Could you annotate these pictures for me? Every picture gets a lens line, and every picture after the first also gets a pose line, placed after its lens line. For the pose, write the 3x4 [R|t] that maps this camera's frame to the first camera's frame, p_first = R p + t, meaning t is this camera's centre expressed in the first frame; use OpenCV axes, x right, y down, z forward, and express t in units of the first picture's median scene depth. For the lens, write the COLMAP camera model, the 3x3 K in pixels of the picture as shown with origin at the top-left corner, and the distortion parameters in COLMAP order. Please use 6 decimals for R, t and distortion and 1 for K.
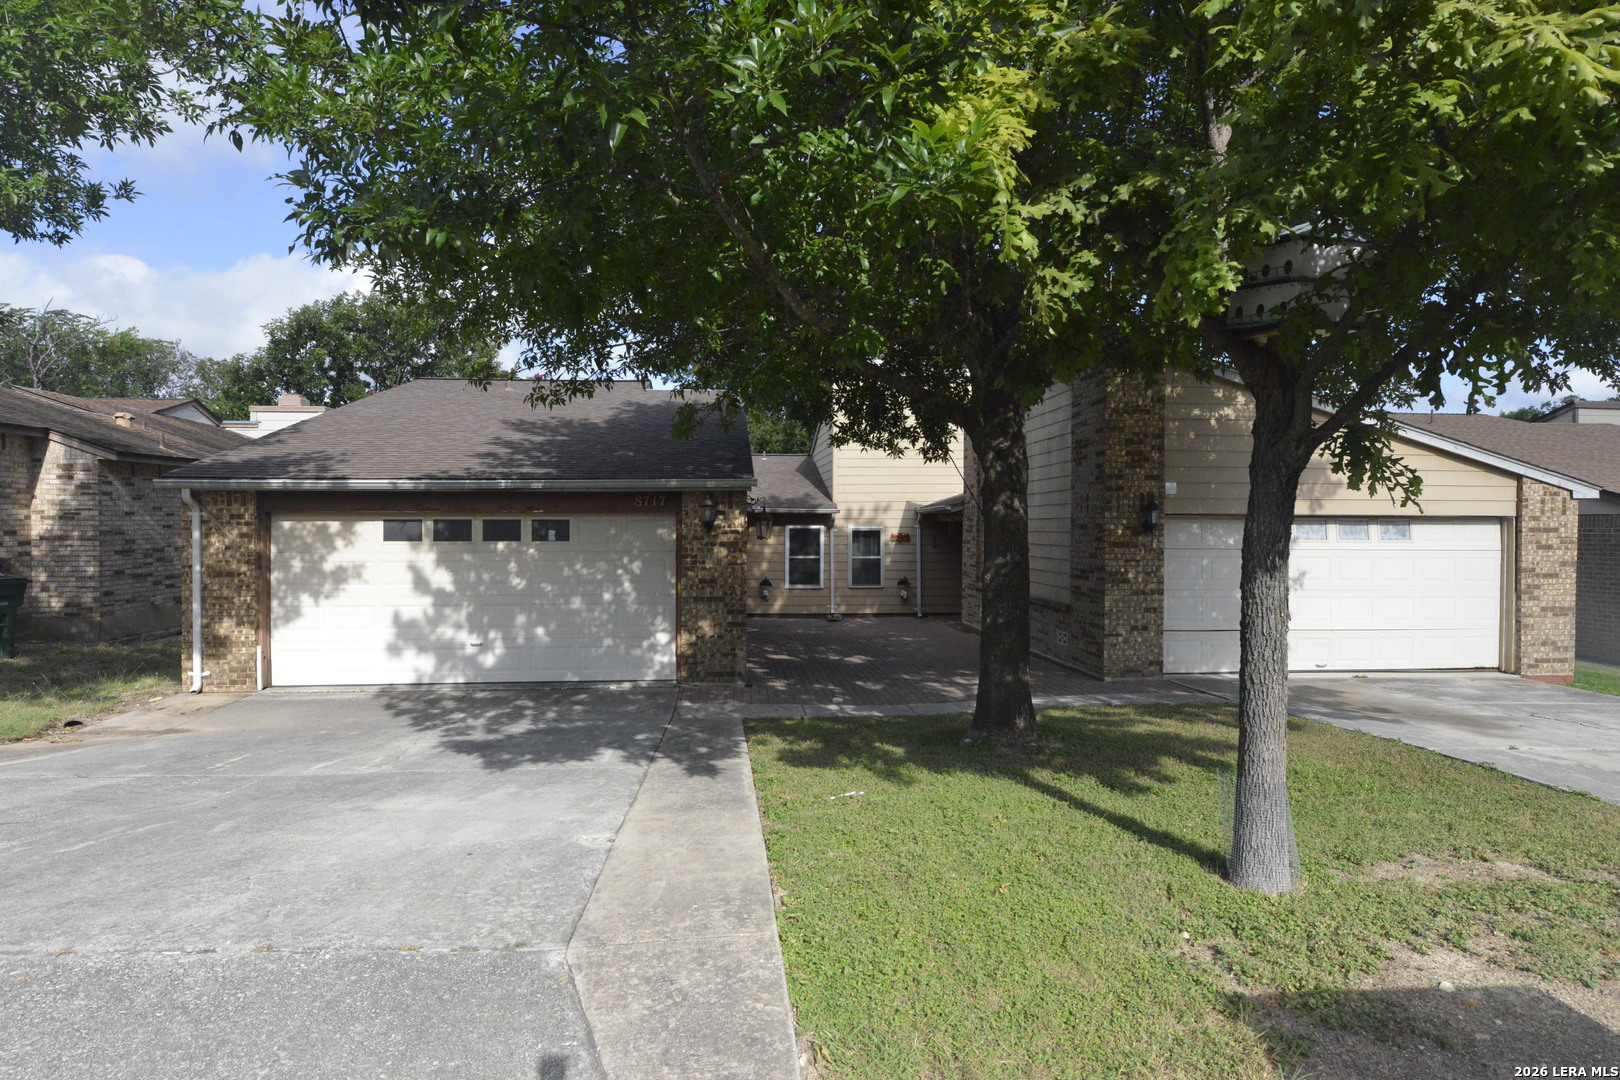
lens RADIAL K [[937.1, 0, 806.6], [0, 937.1, 541.1], [0, 0, 1]] dist [-0.001598, 0.001868]
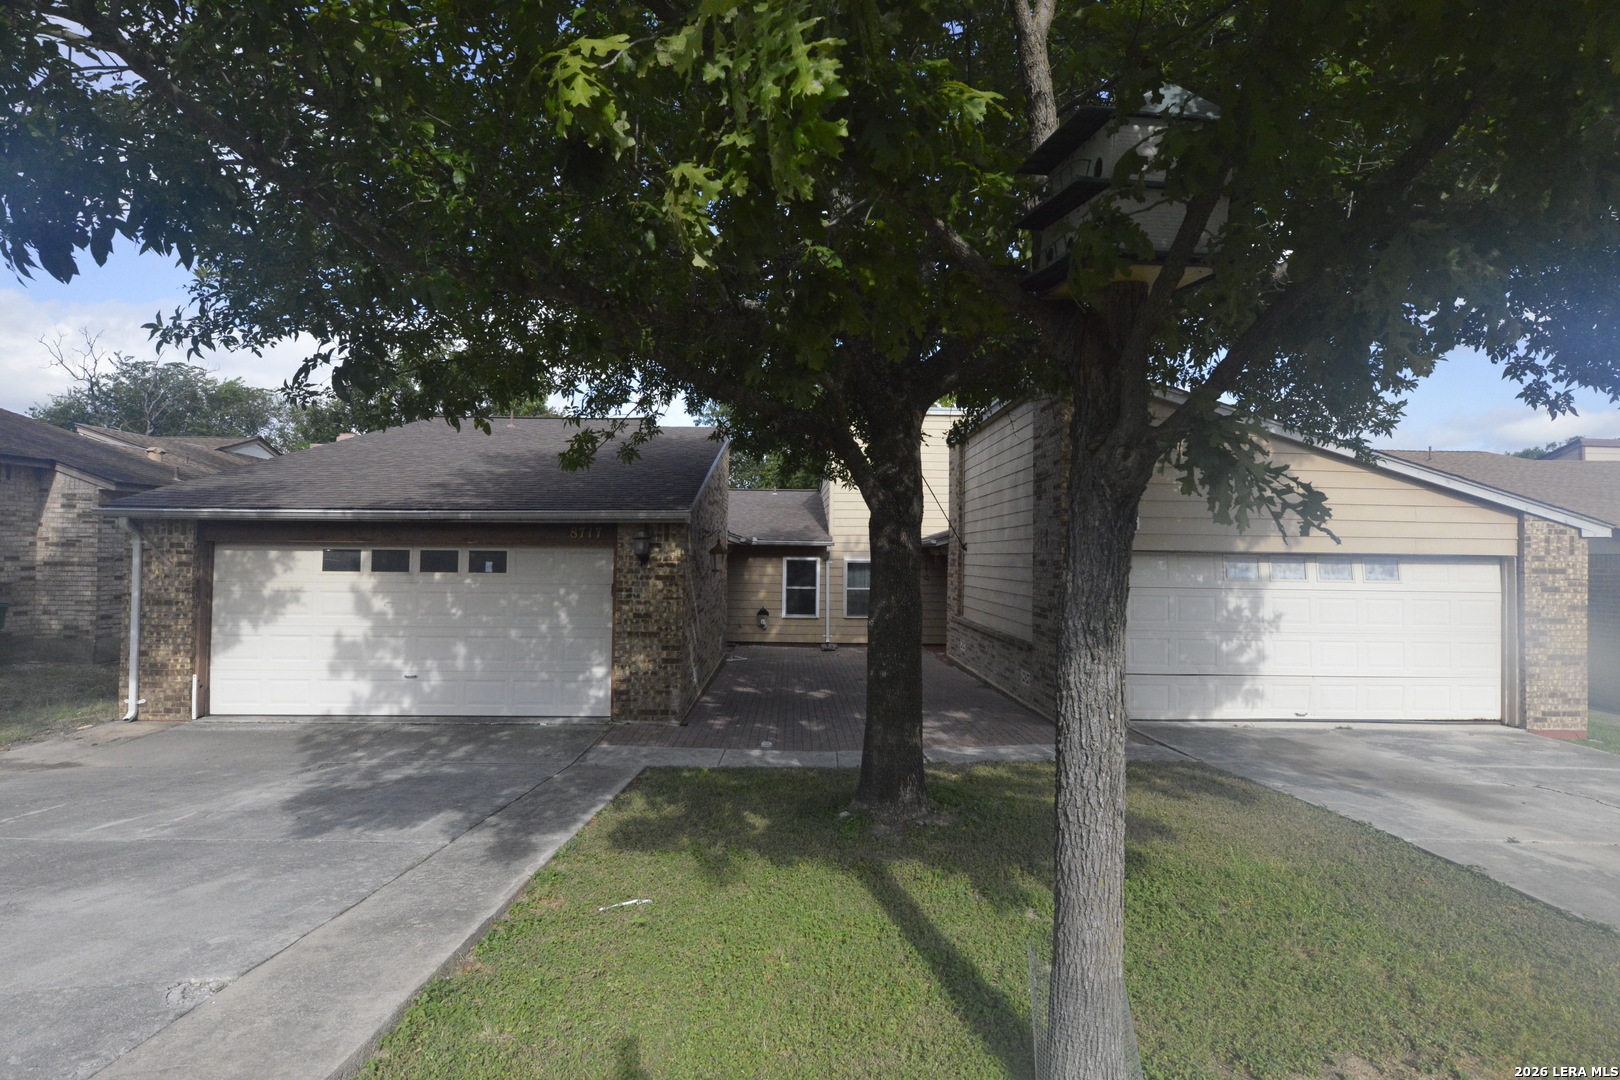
lens RADIAL K [[831.3, 0, 807.4], [0, 831.3, 536.2], [0, 0, 1]] dist [-0.002386, -0.001448]
pose [[0.997797, 0.007649, -0.065893, 0.118513], [-0.010253, 0.999176, -0.039273, -0.007116], [0.065538, 0.039862, 0.997054, 0.145293]]
